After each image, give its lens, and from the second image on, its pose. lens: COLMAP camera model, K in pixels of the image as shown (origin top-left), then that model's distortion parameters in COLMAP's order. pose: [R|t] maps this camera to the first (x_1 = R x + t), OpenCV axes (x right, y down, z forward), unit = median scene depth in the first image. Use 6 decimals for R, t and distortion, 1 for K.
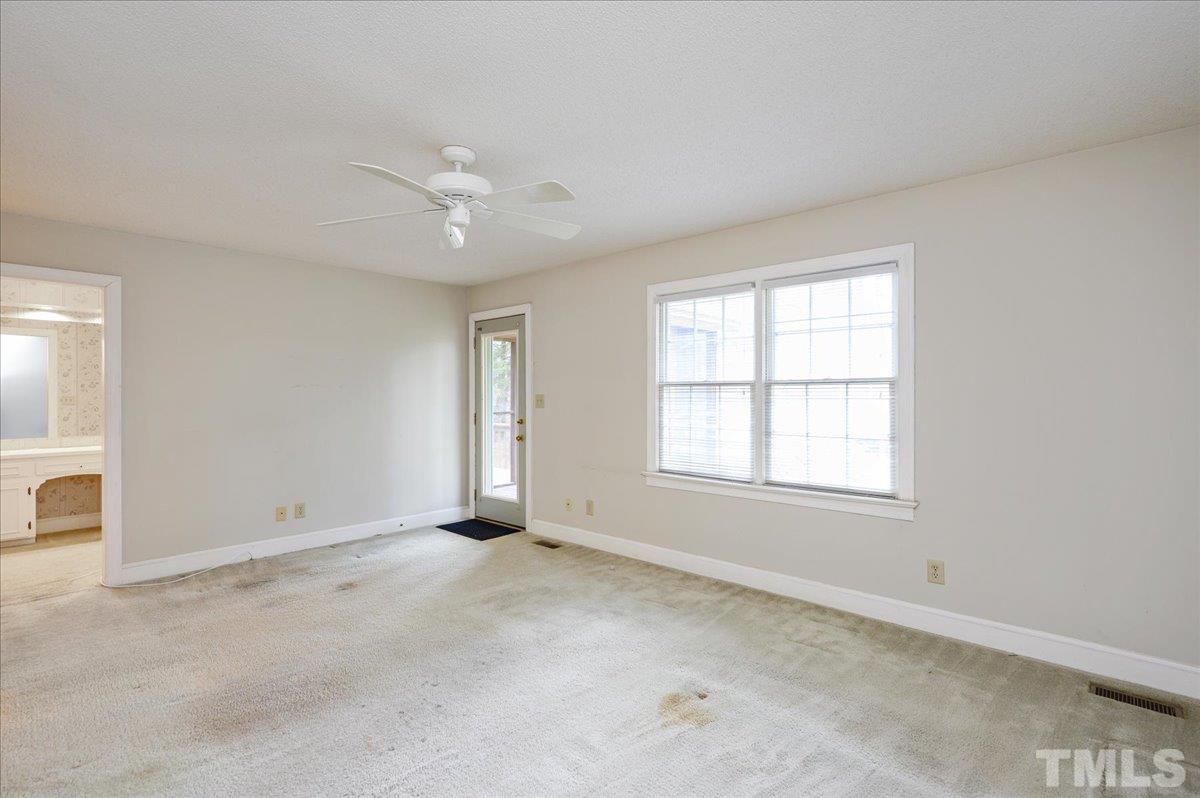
lens RADIAL K [[561.6, 0, 588.6], [0, 561.6, 393.6], [0, 0, 1]] dist [-0.000225, -0.000084]
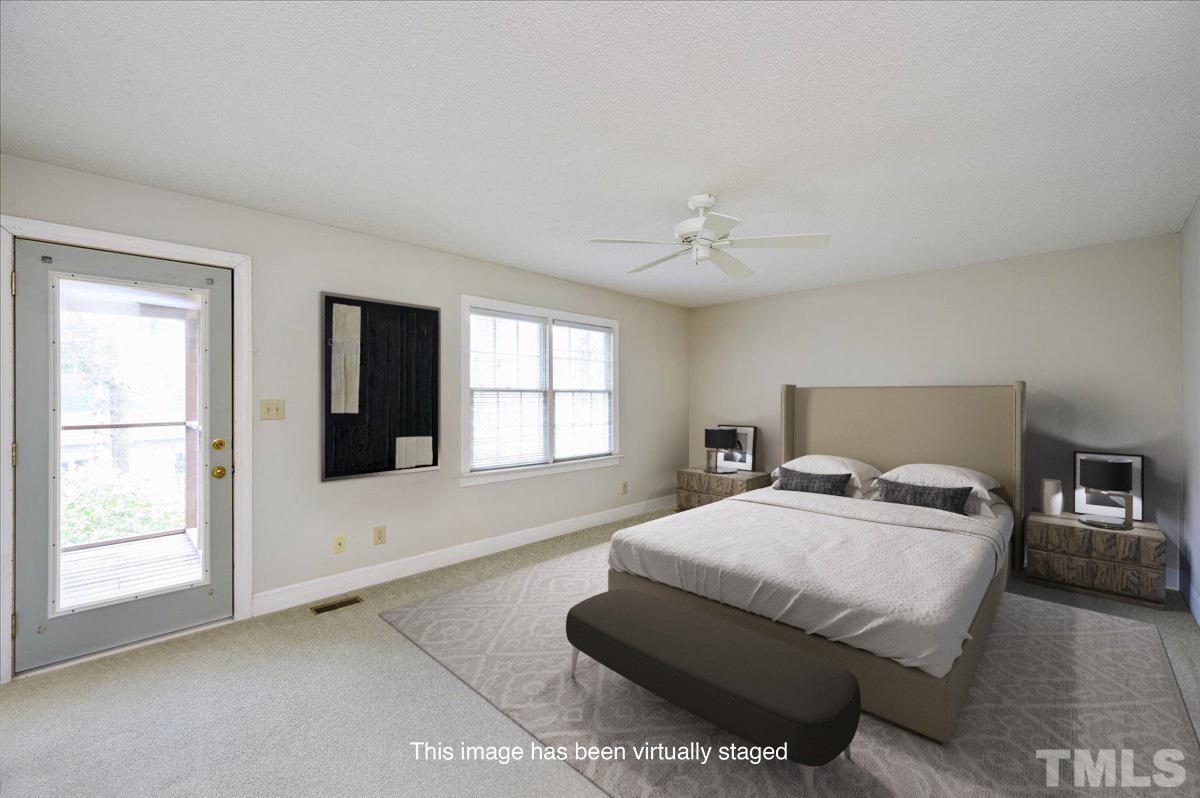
lens RADIAL K [[494.8, 0, 593.1], [0, 494.8, 396.6], [0, 0, 1]] dist [-0.001442, 0.000161]
pose [[0.041023, 0.002286, 0.999156, -0.934627], [-0.001117, 0.999997, -0.002243, -0.001841], [-0.999158, -0.001024, 0.041025, 0.854711]]
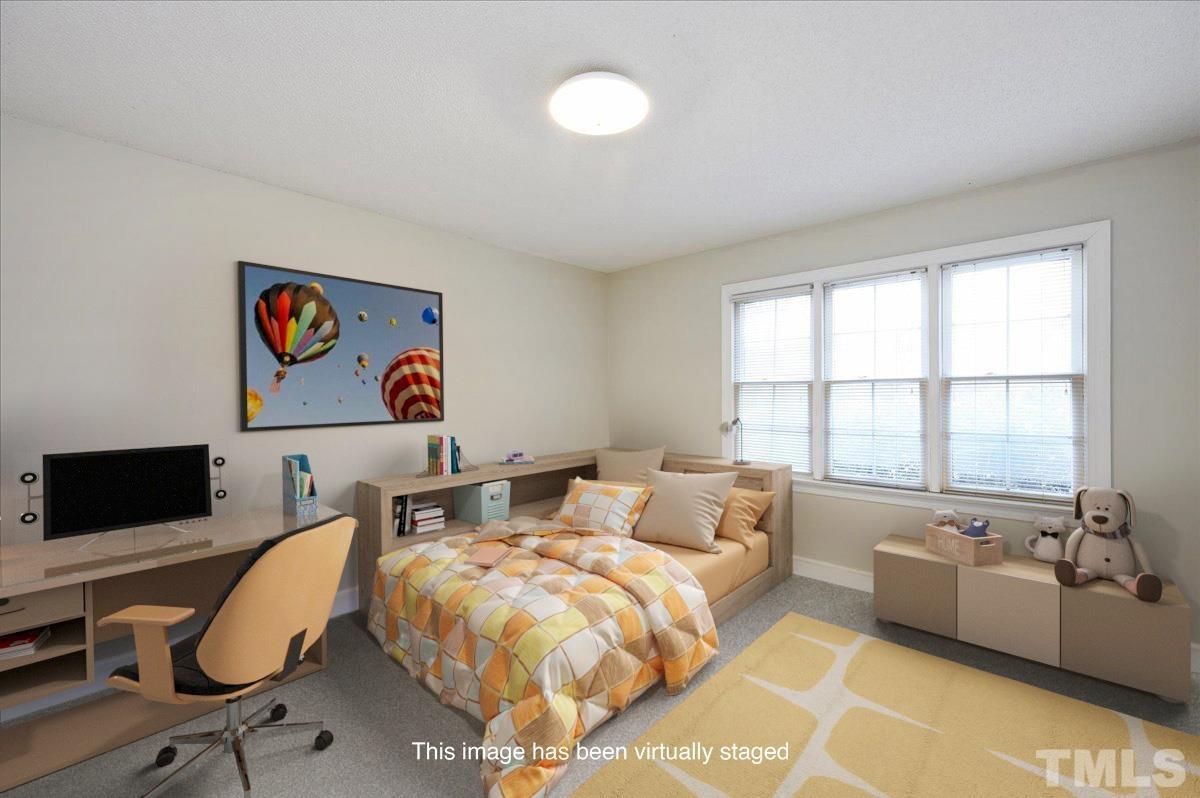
lens RADIAL K [[494.8, 0, 593.1], [0, 494.8, 396.6], [0, 0, 1]] dist [-0.001442, 0.000161]
pose [[0.999974, -0.007121, -0.001107, -0.107474], [0.007125, 0.999967, 0.003994, 0.000693], [0.001079, -0.004002, 0.999991, 0.095741]]
